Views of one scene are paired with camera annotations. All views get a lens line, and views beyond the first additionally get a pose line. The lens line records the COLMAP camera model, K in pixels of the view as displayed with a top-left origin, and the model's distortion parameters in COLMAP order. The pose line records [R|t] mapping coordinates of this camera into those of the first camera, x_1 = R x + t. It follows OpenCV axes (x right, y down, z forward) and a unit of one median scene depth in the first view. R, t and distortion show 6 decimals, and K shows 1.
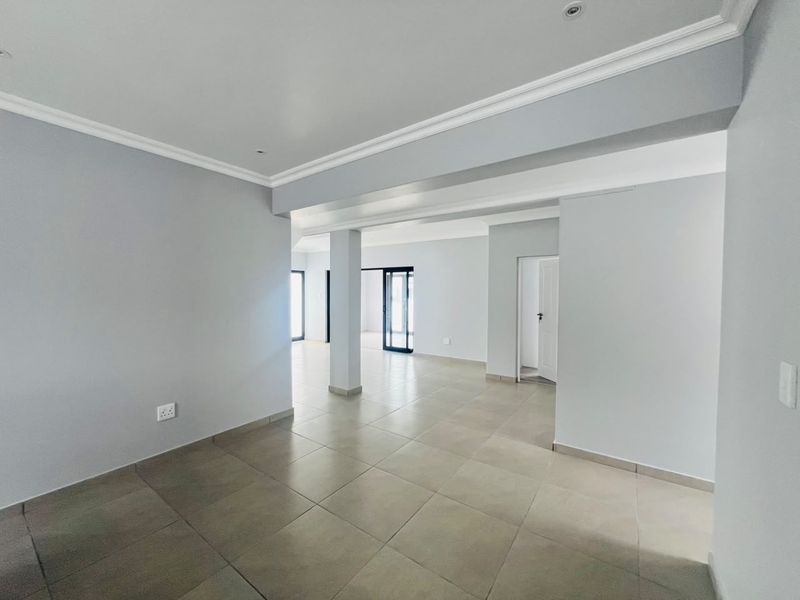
lens RADIAL K [[323.2, 0, 400.0], [0, 323.2, 300.0], [0, 0, 1]] dist [0.000001, 0.000075]
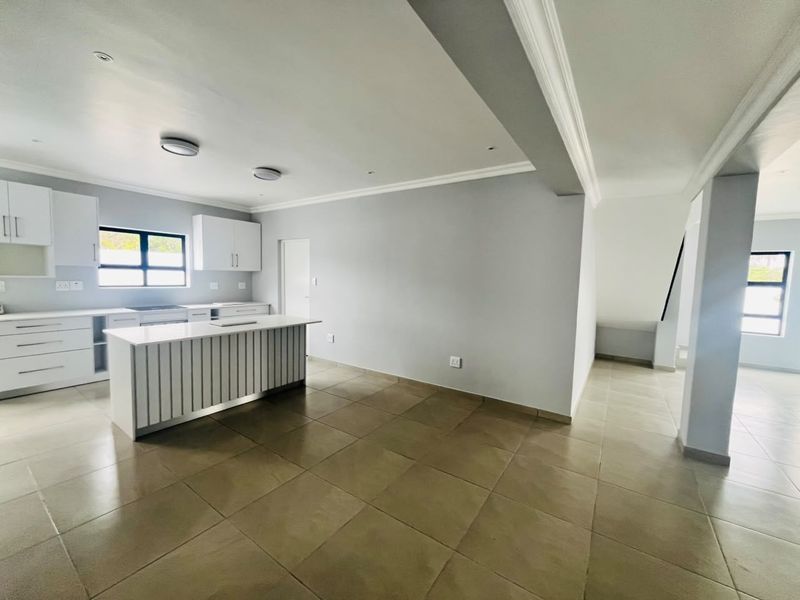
lens RADIAL K [[323.2, 0, 400.0], [0, 323.2, 300.0], [0, 0, 1]] dist [0.000001, 0.000075]
pose [[0.016787, 0.071585, -0.997293, 0.659840], [-0.048628, 0.996312, 0.070696, -0.016612], [0.998676, 0.047310, 0.020206, 0.685837]]
